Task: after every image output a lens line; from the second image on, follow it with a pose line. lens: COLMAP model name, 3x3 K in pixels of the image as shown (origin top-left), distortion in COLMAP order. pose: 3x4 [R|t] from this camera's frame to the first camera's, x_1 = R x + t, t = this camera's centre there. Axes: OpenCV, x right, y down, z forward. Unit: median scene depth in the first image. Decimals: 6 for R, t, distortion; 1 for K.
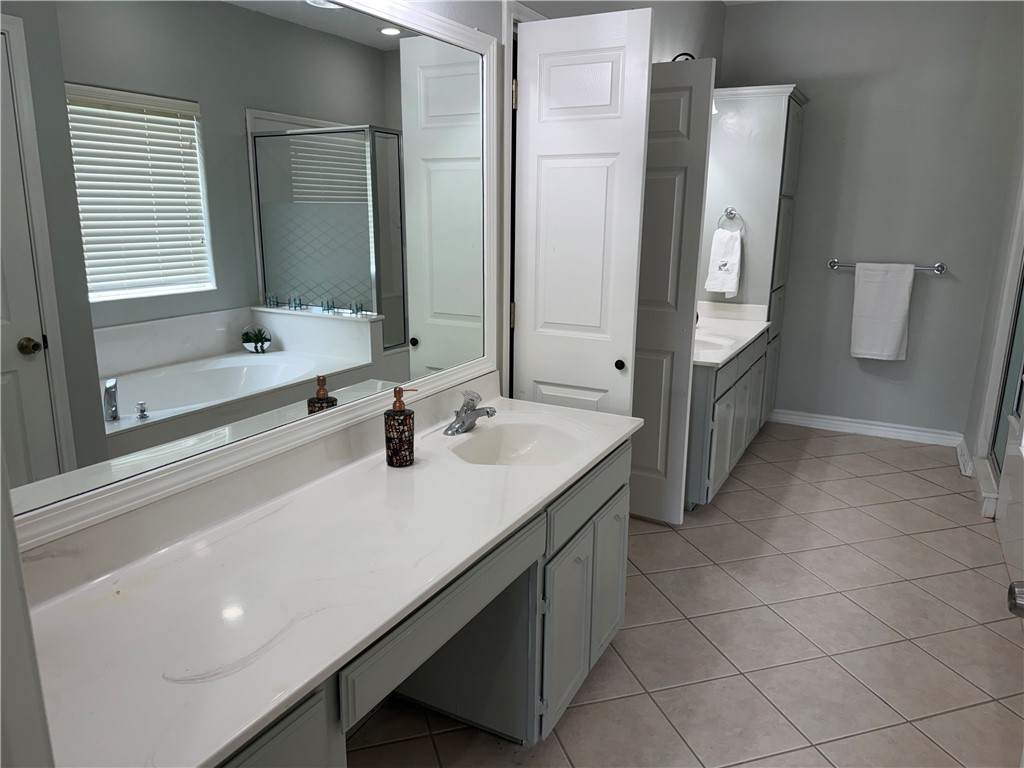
lens RADIAL K [[733.8, 0, 525.8], [0, 733.8, 387.2], [0, 0, 1]] dist [0.023280, -0.000220]
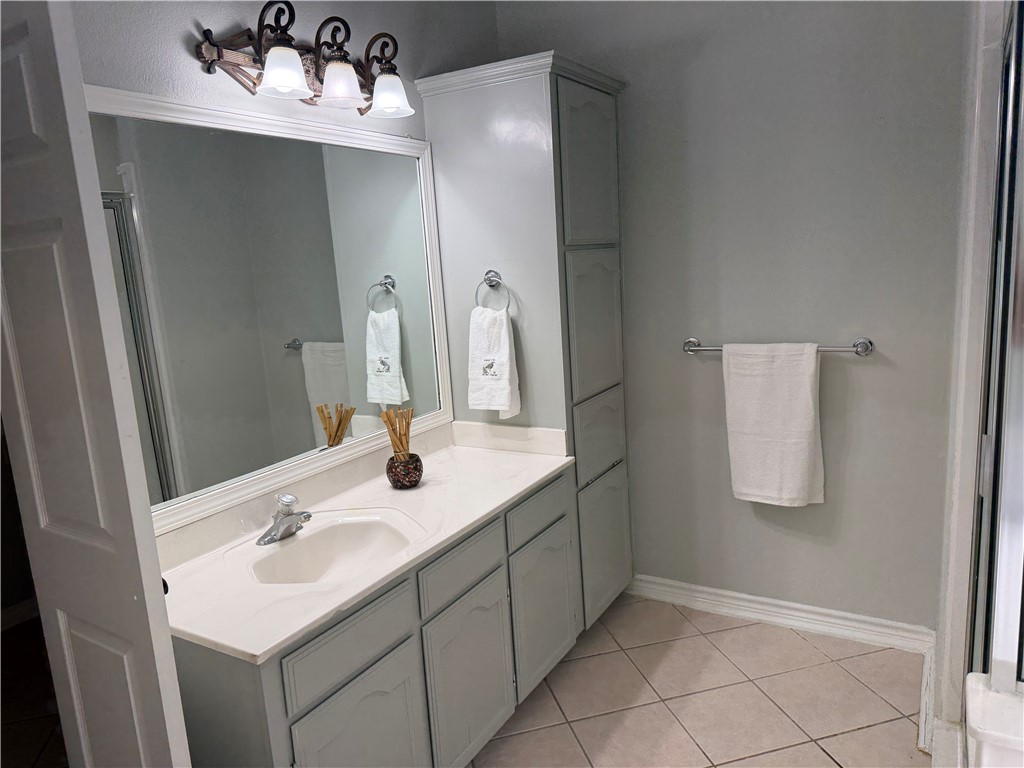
lens RADIAL K [[734.3, 0, 515.5], [0, 734.3, 389.5], [0, 0, 1]] dist [0.129134, -0.183374]
pose [[0.996097, -0.063895, -0.060901, 0.321108], [0.060338, 0.996459, -0.058555, -0.109138], [0.064427, 0.054652, 0.996425, 0.400722]]
